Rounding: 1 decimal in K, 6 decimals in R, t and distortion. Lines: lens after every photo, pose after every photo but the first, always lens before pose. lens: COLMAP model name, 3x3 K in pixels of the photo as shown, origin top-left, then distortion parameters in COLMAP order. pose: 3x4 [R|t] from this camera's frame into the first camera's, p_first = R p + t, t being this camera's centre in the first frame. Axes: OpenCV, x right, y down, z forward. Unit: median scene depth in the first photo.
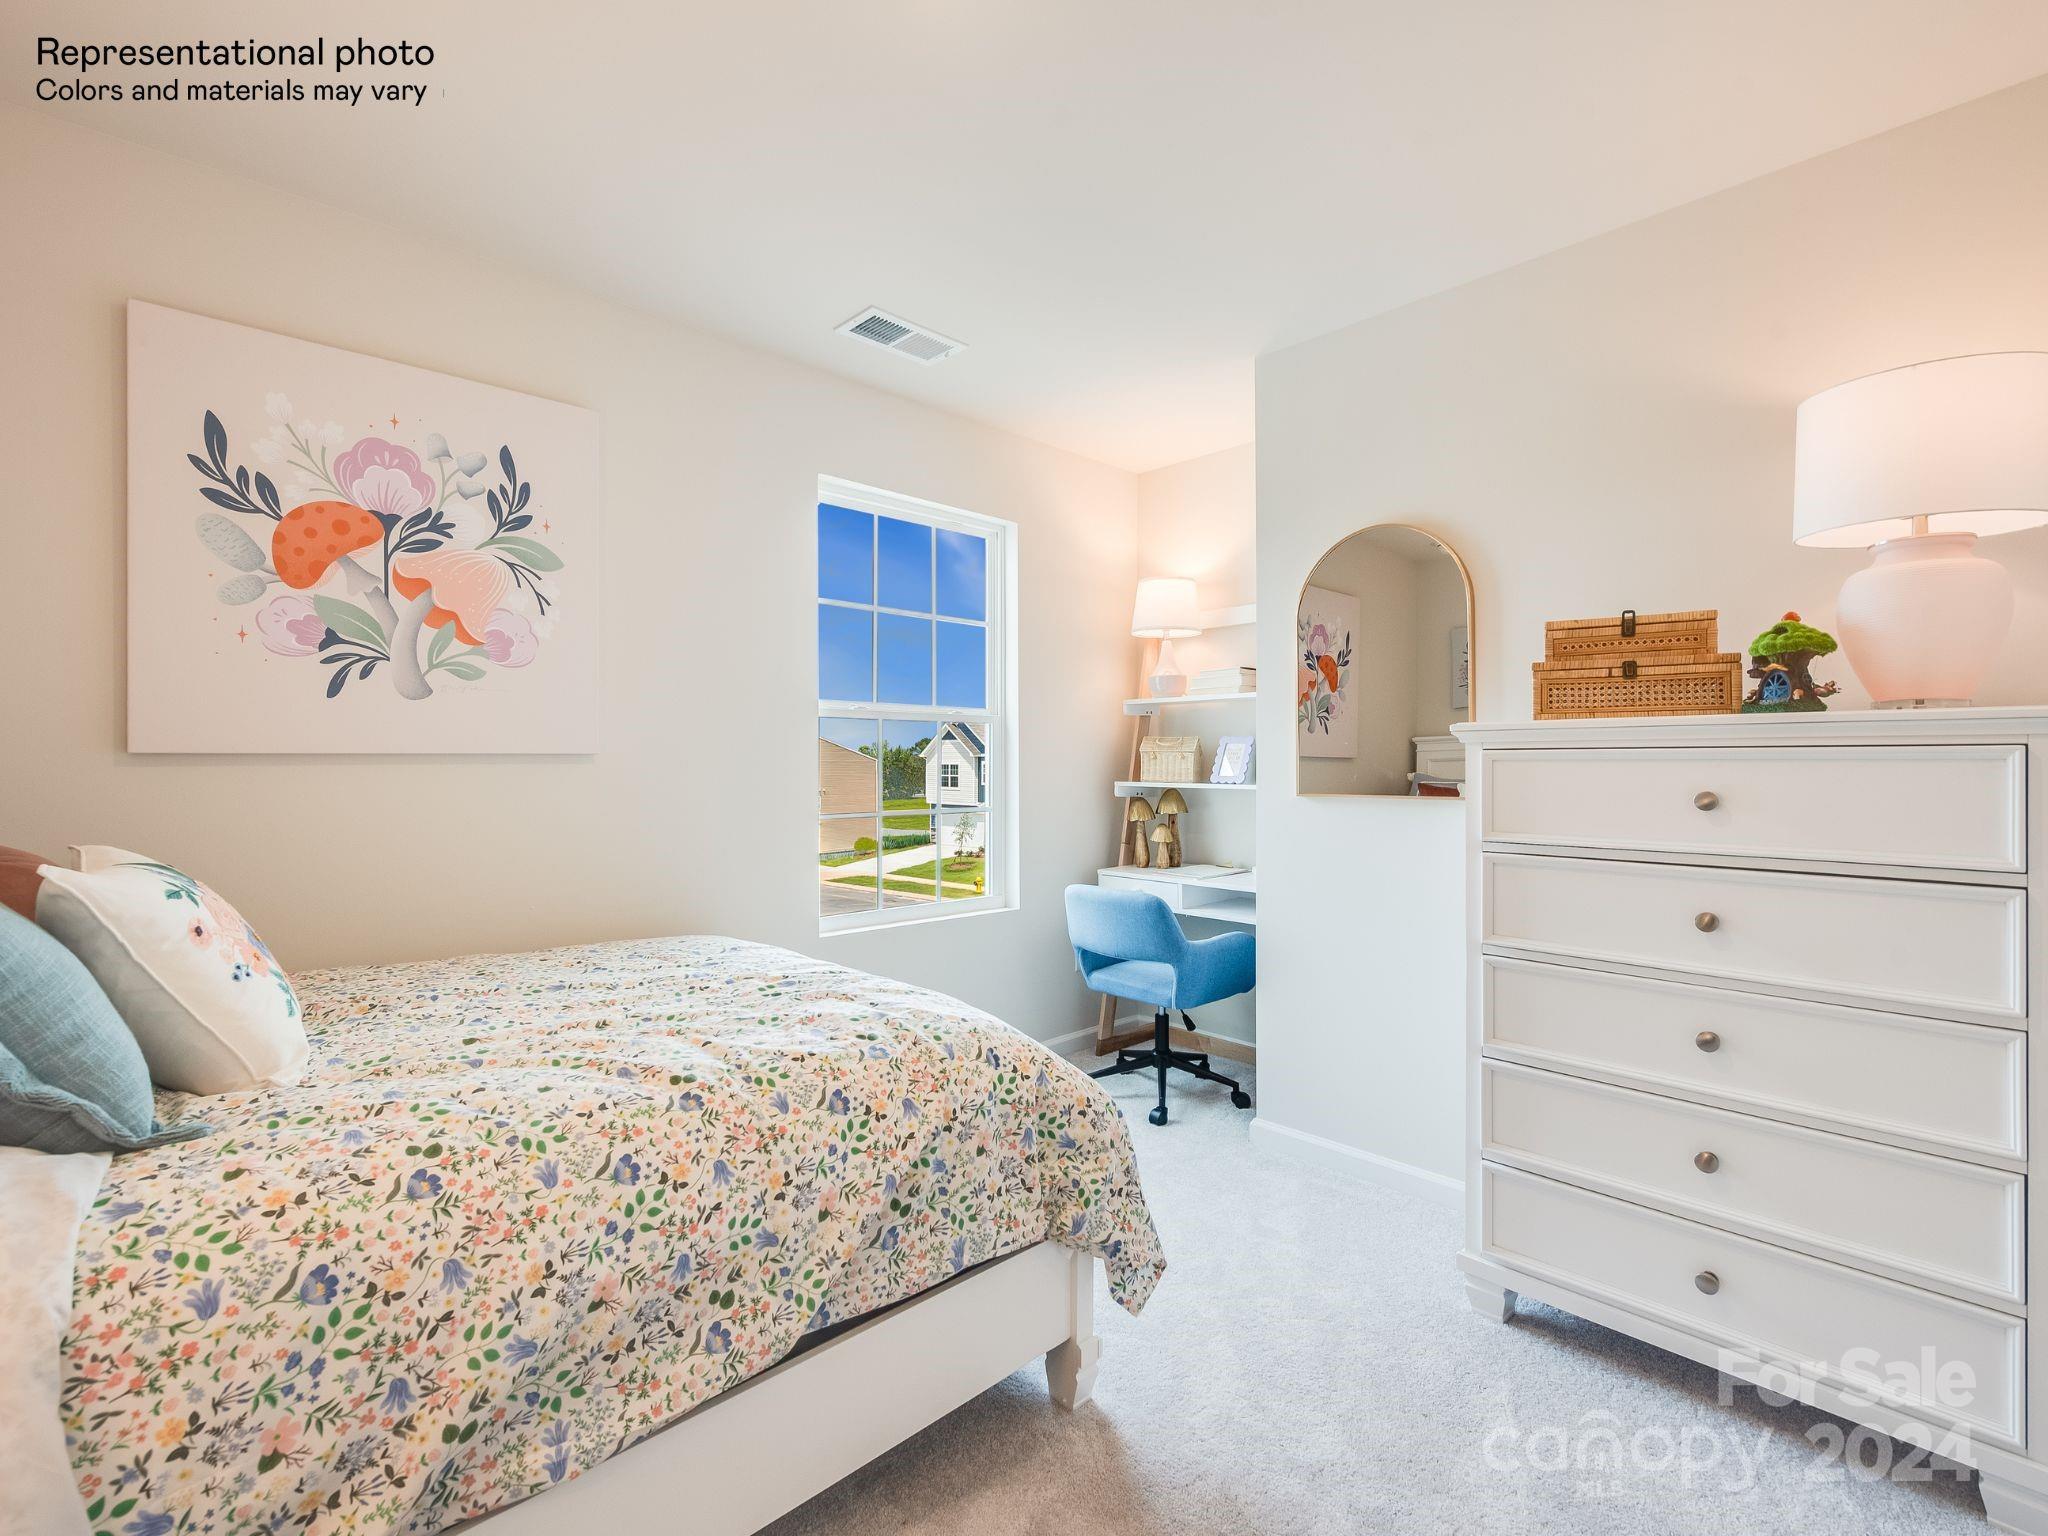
lens RADIAL K [[933.1, 0, 1030.9], [0, 933.1, 768.5], [0, 0, 1]] dist [0.001860, 0.000099]
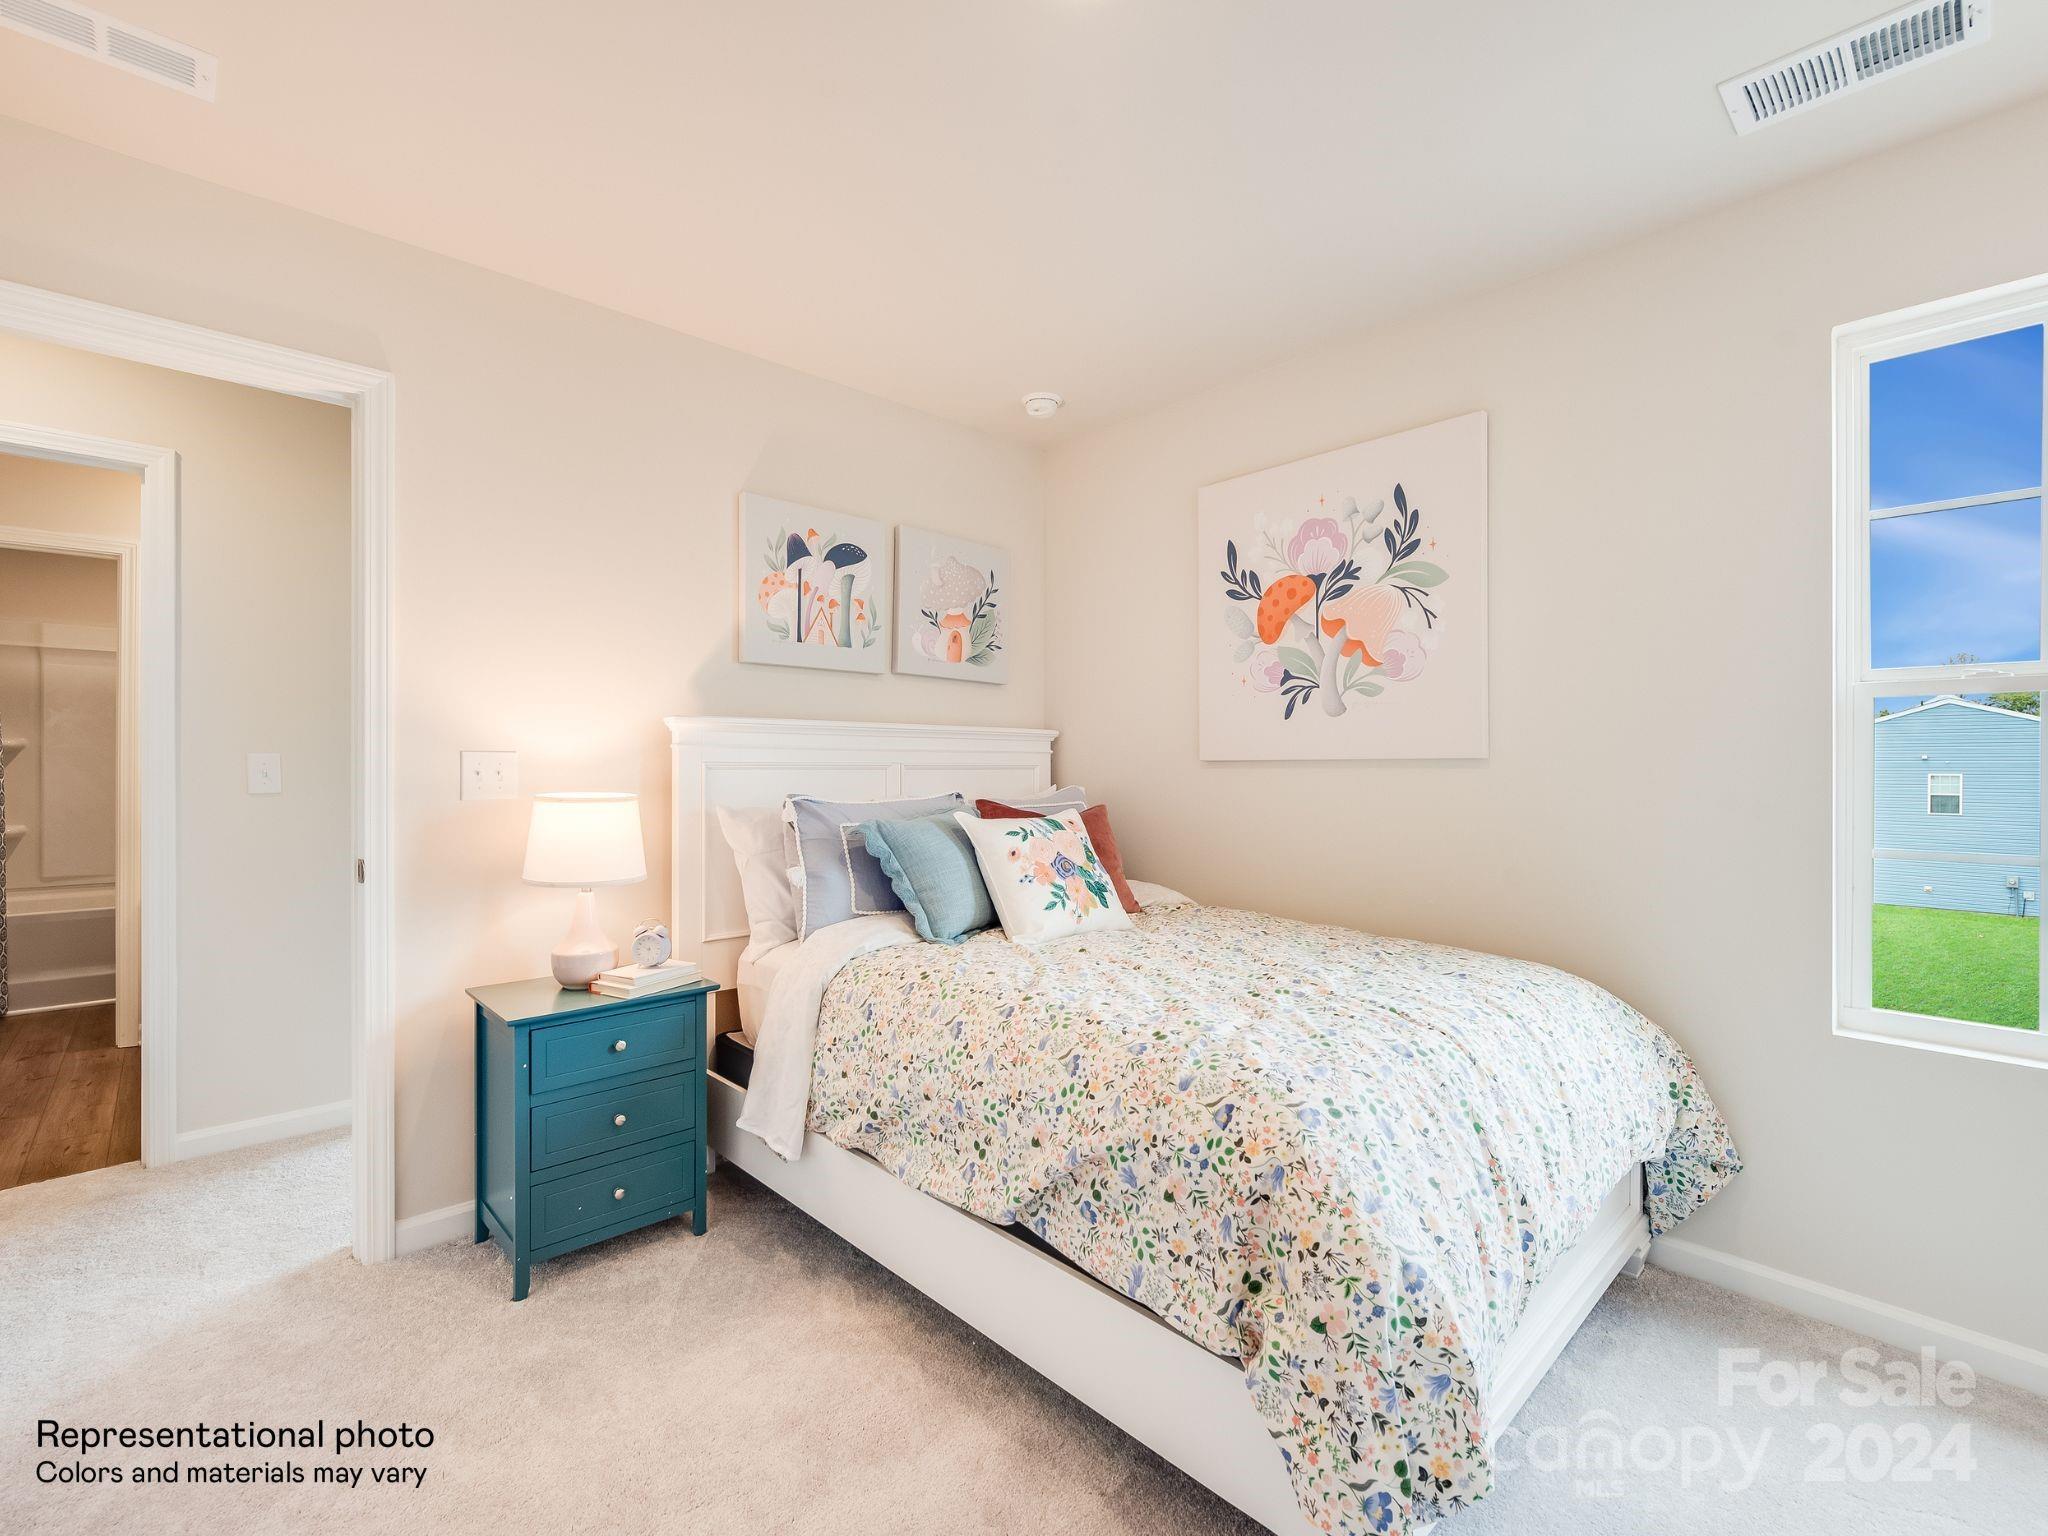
lens RADIAL K [[933.1, 0, 1030.9], [0, 933.1, 768.5], [0, 0, 1]] dist [0.001860, 0.000099]
pose [[-0.015351, 0.004493, -0.999872, 0.636096], [-0.006663, 0.999967, 0.004596, -0.007507], [0.999860, 0.006733, -0.015321, 0.652371]]
